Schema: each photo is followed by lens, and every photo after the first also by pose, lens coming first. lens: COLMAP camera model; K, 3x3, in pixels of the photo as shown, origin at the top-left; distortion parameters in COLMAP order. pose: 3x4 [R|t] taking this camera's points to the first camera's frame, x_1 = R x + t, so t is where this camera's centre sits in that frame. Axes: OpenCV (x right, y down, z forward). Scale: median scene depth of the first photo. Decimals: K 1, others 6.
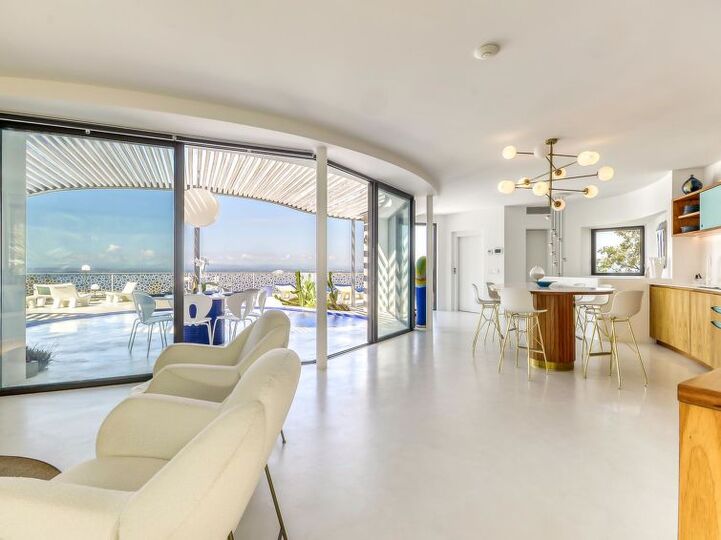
lens RADIAL K [[368.4, 0, 365.4], [0, 368.4, 272.4], [0, 0, 1]] dist [0.018265, -0.000710]
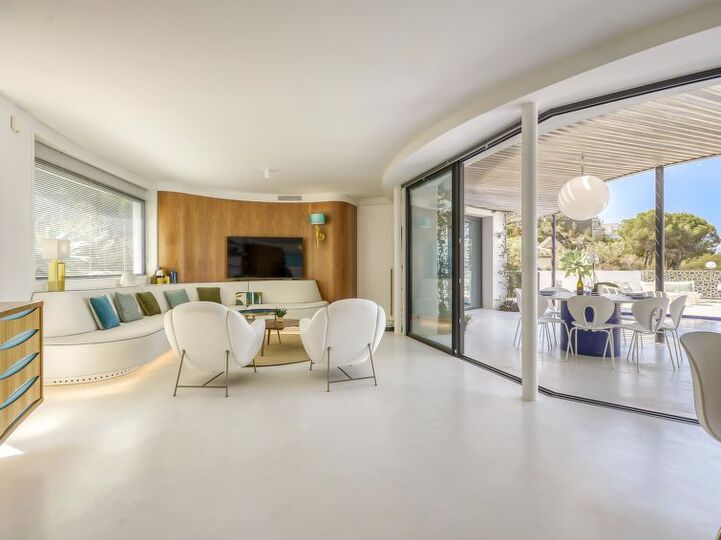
lens RADIAL K [[368.4, 0, 348.6], [0, 368.4, 268.4], [0, 0, 1]] dist [0.018265, -0.000710]
pose [[-0.084669, 0.000024, -0.996409, 0.274637], [0.001106, 0.999999, -0.000070, -0.003033], [0.996408, -0.001108, -0.084669, 0.293615]]
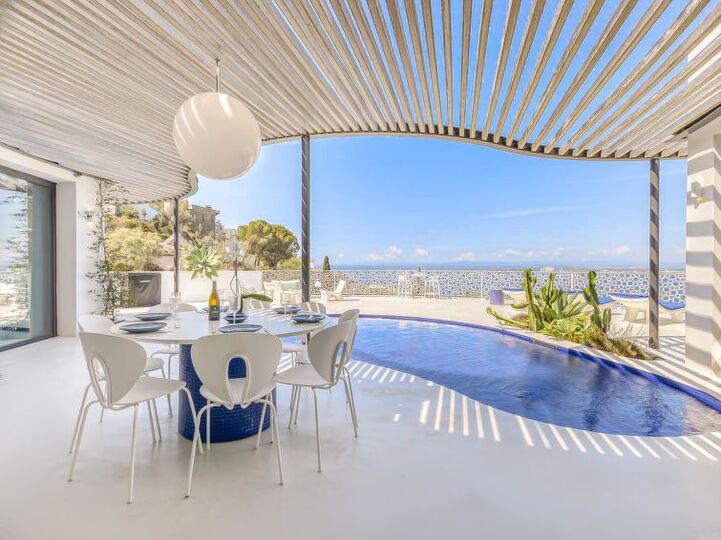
lens RADIAL K [[368.4, 0, 362.6], [0, 368.4, 275.1], [0, 0, 1]] dist [0.018265, -0.000710]
pose [[0.767708, 0.013223, -0.640664, -0.014488], [-0.001209, 0.999815, 0.019188, -0.005003], [0.640799, -0.013956, 0.767582, 0.434175]]
